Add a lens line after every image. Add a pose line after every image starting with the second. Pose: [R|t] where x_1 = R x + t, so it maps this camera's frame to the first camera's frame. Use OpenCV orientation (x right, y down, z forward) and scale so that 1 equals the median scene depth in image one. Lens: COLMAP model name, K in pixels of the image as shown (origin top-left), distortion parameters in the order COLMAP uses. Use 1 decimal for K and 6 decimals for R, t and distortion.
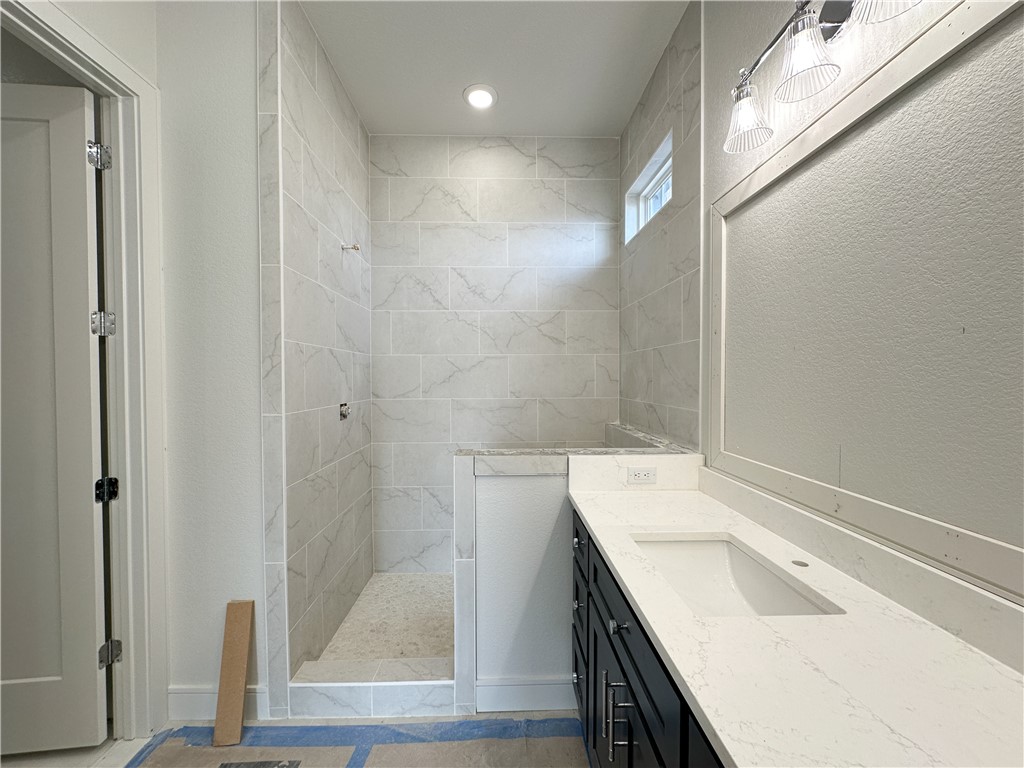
lens RADIAL K [[407.0, 0, 512.0], [0, 407.0, 384.0], [0, 0, 1]] dist [-0.001942, 0.000497]
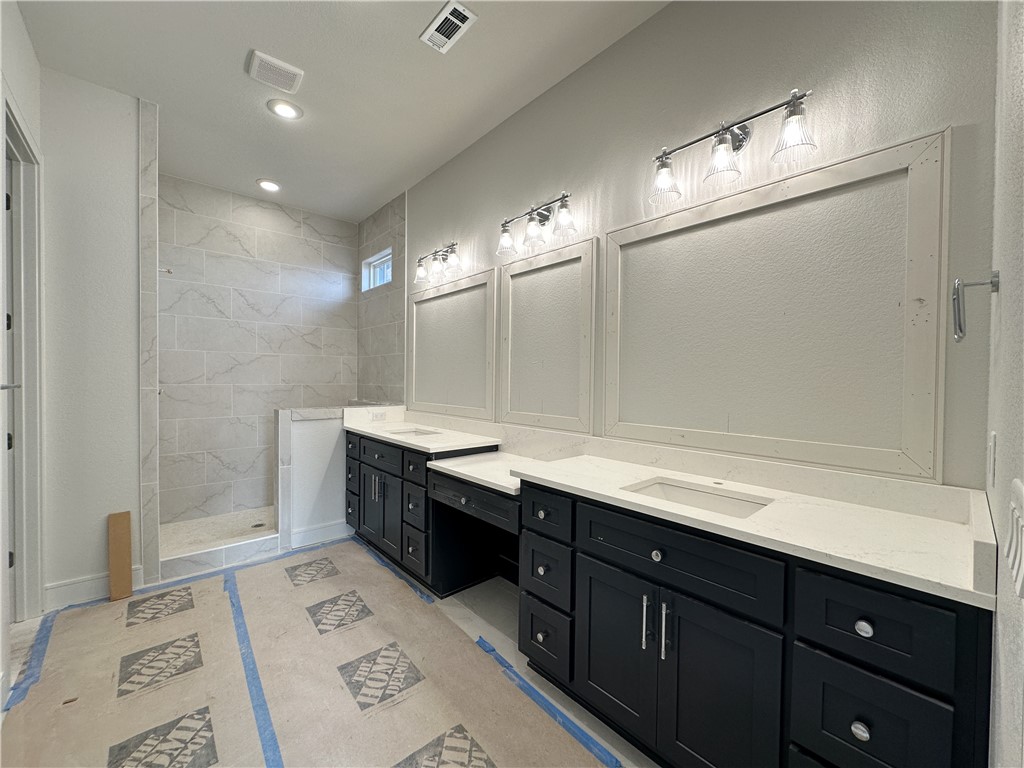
lens RADIAL K [[407.0, 0, 512.0], [0, 407.0, 384.0], [0, 0, 1]] dist [-0.001942, 0.000497]
pose [[0.765115, 0.000903, 0.643892, -0.365046], [0.000319, 0.999998, -0.001781, 0.043886], [-0.643893, 0.001568, 0.765114, -0.754067]]
